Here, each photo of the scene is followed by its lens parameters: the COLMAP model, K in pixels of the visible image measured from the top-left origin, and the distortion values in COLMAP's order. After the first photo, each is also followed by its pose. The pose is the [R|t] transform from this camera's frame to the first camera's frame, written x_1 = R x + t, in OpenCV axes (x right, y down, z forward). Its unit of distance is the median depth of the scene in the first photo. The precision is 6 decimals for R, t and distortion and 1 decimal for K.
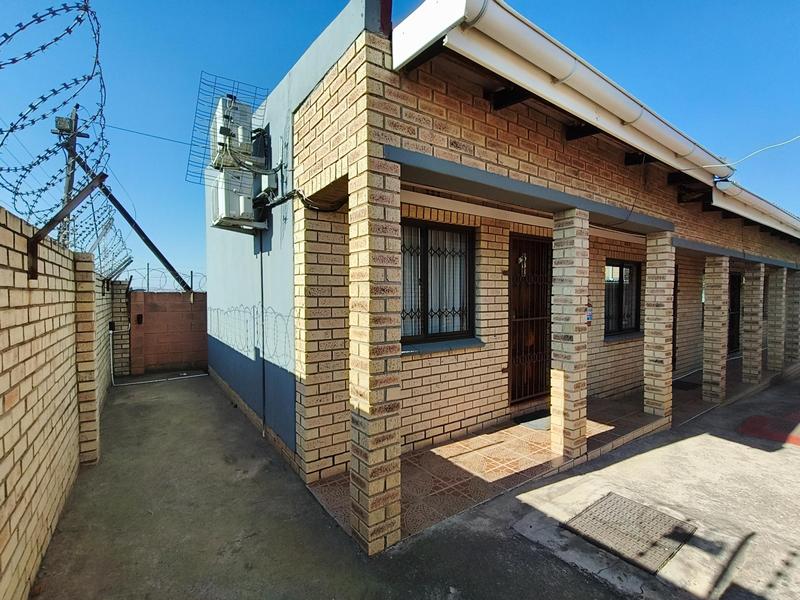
lens RADIAL K [[373.4, 0, 406.1], [0, 373.4, 303.5], [0, 0, 1]] dist [0.011968, 0.000062]
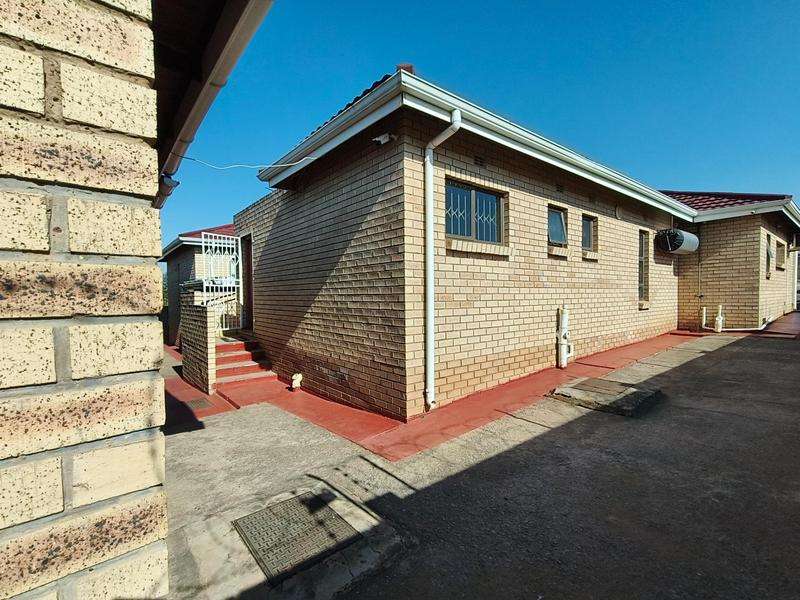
lens RADIAL K [[373.4, 0, 408.5], [0, 373.4, 305.1], [0, 0, 1]] dist [0.011968, 0.000062]
pose [[-0.068791, -0.027280, 0.997258, -0.285429], [0.037838, 0.998835, 0.029933, 0.011702], [-0.996913, 0.039793, -0.067679, 0.613862]]
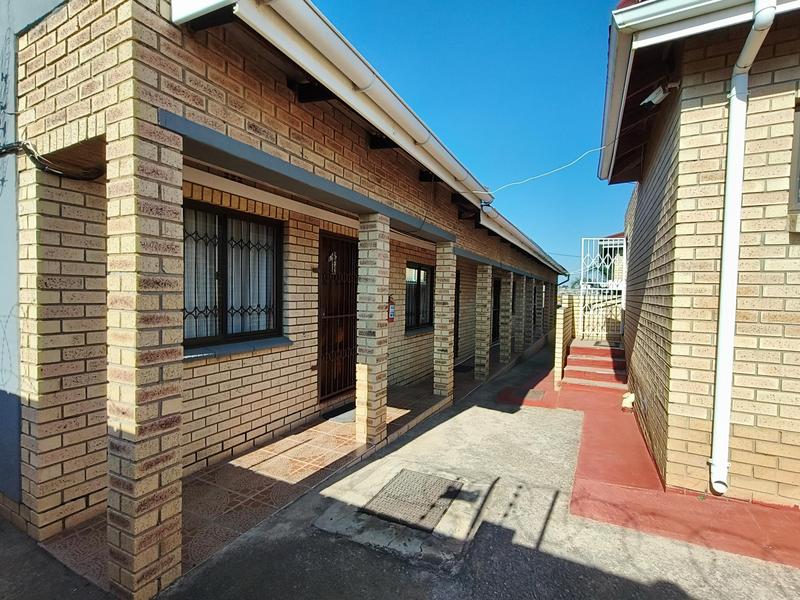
lens RADIAL K [[373.4, 0, 407.3], [0, 373.4, 303.6], [0, 0, 1]] dist [0.011968, 0.000062]
pose [[0.888976, 0.003482, 0.457940, 0.037227], [-0.006543, 0.999966, 0.005099, 0.000918], [-0.457907, -0.007529, 0.888968, 0.000917]]
